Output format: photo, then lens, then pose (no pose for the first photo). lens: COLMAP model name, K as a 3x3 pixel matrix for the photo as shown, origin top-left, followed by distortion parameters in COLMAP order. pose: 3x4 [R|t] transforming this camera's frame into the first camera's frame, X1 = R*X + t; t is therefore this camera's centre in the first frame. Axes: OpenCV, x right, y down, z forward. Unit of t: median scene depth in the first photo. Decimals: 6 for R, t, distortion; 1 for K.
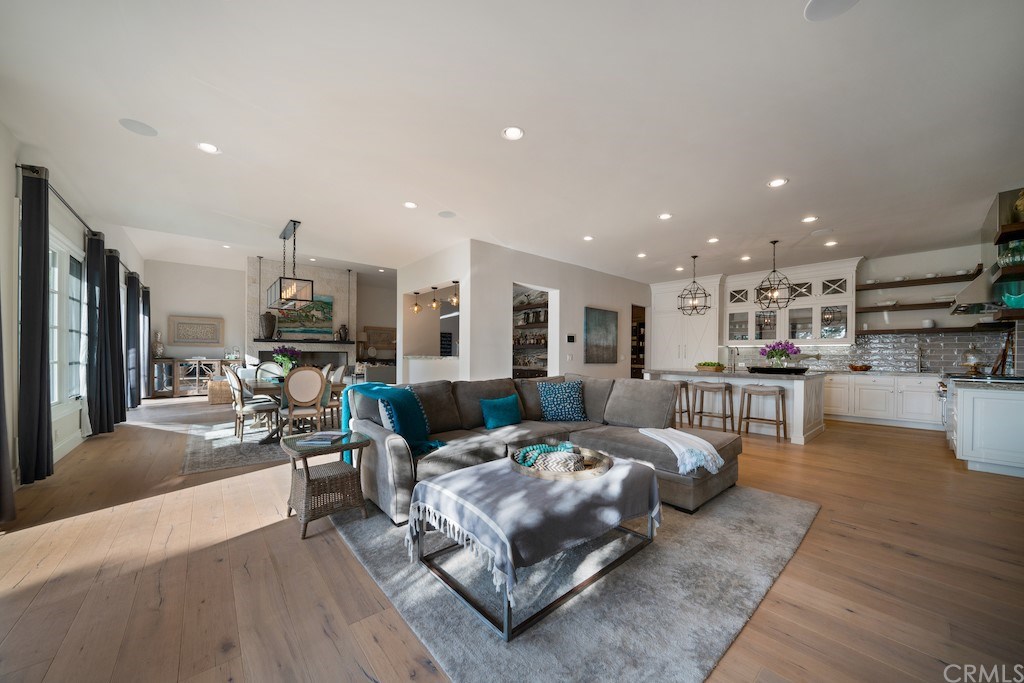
lens RADIAL K [[354.5, 0, 501.1], [0, 354.5, 355.4], [0, 0, 1]] dist [-0.003057, -0.000125]
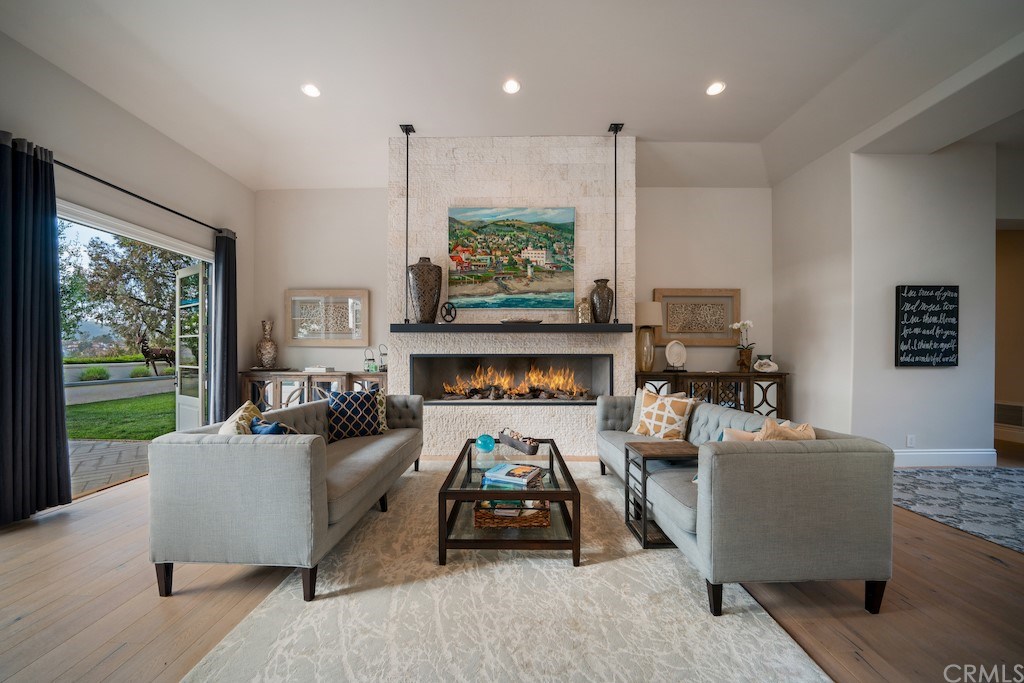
lens RADIAL K [[354.5, 0, 512.2], [0, 354.5, 352.5], [0, 0, 1]] dist [-0.003057, -0.000125]
pose [[0.764390, -0.011556, -0.644651, -0.300043], [0.003102, 0.999894, -0.014246, -0.007921], [0.644747, 0.008890, 0.764344, 0.708309]]
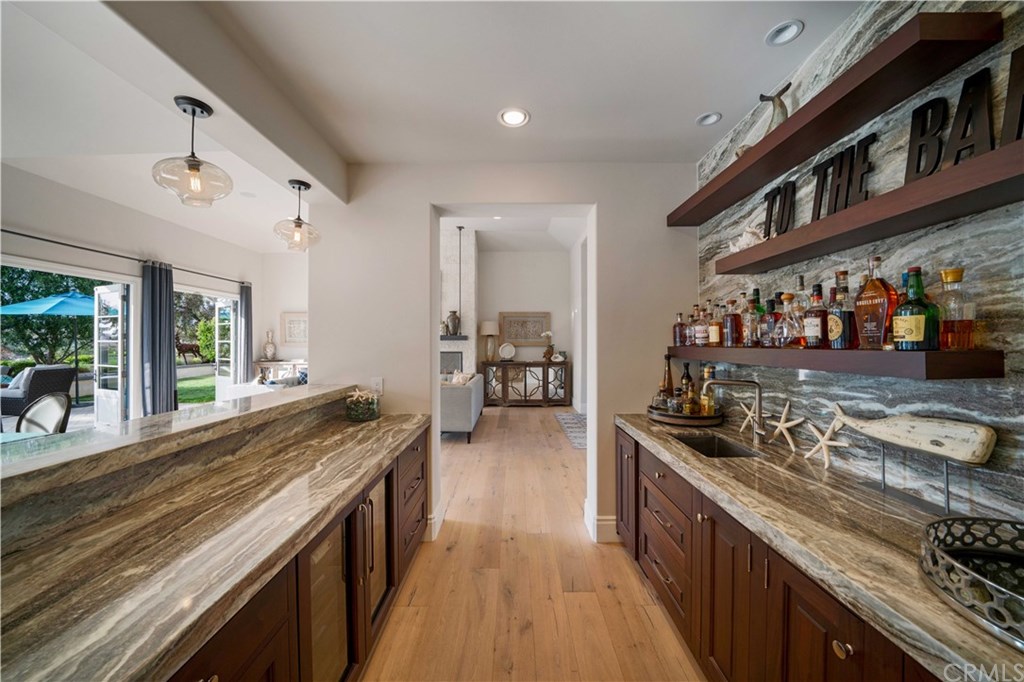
lens RADIAL K [[354.5, 0, 512.6], [0, 354.5, 340.4], [0, 0, 1]] dist [-0.003057, -0.000125]
pose [[0.766928, -0.011471, -0.641631, 0.067532], [0.005547, 0.999921, -0.011246, -0.025561], [0.641709, 0.005066, 0.766931, 0.601017]]
